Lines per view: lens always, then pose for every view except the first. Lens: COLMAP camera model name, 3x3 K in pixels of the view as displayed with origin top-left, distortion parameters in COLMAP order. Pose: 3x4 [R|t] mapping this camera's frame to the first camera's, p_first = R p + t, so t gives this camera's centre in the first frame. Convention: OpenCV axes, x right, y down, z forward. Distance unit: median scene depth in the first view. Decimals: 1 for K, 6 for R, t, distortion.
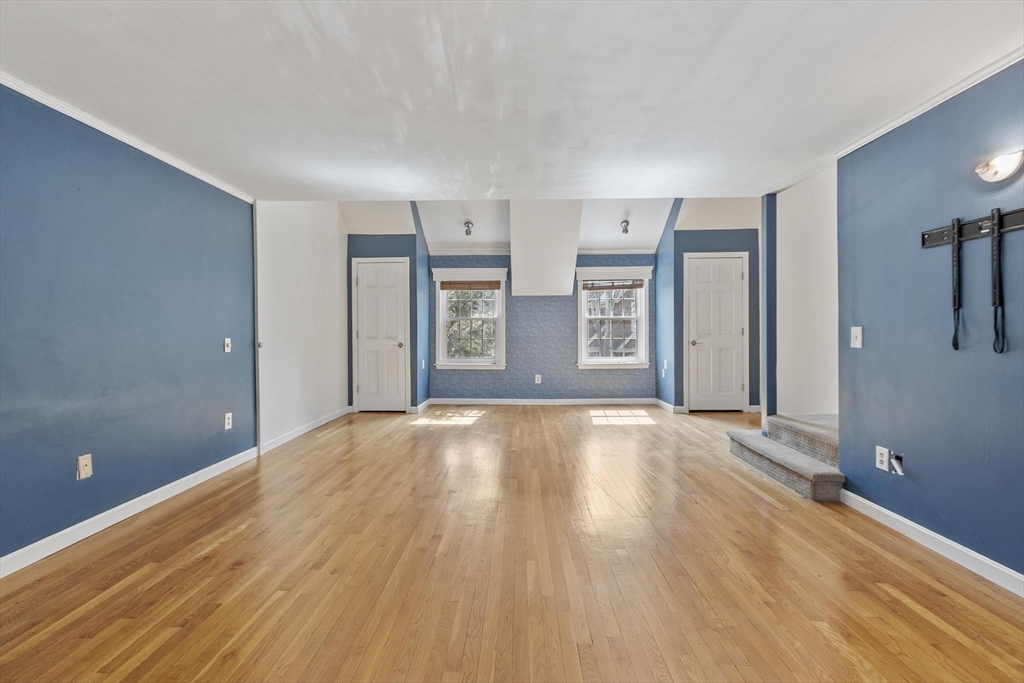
lens RADIAL K [[451.9, 0, 511.2], [0, 451.9, 330.3], [0, 0, 1]] dist [0.000743, 0.000185]
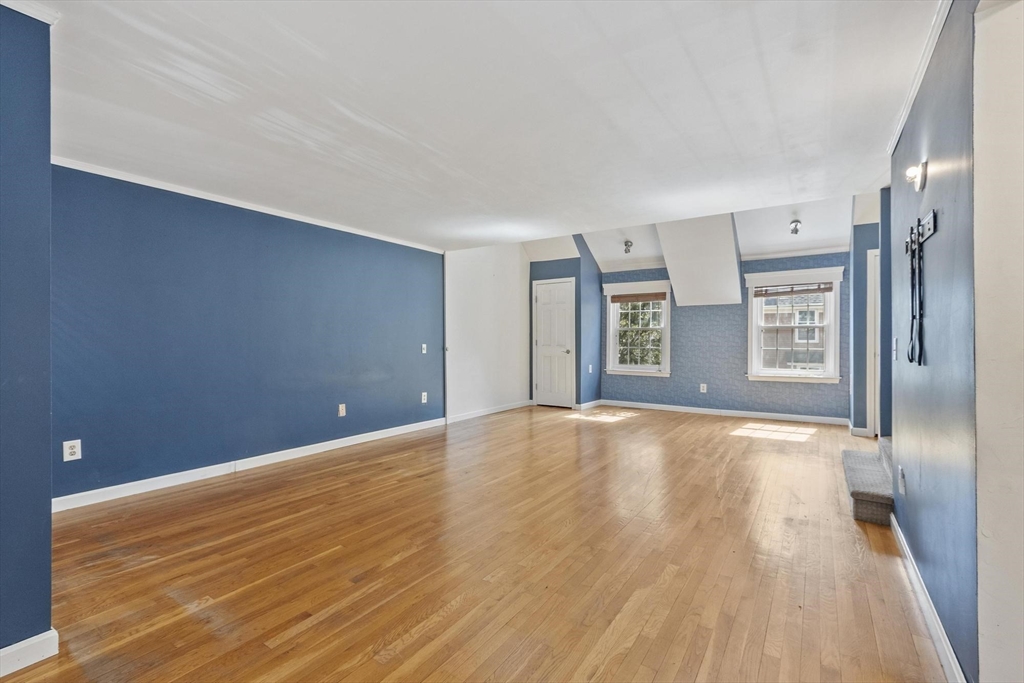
lens RADIAL K [[462.5, 0, 512.0], [0, 462.5, 341.5], [0, 0, 1]] dist [0.000934, 0.000118]
pose [[0.844312, 0.005576, -0.535822, 0.281278], [-0.002207, 0.999974, 0.006928, -0.002126], [0.535847, -0.004667, 0.844302, -0.105596]]
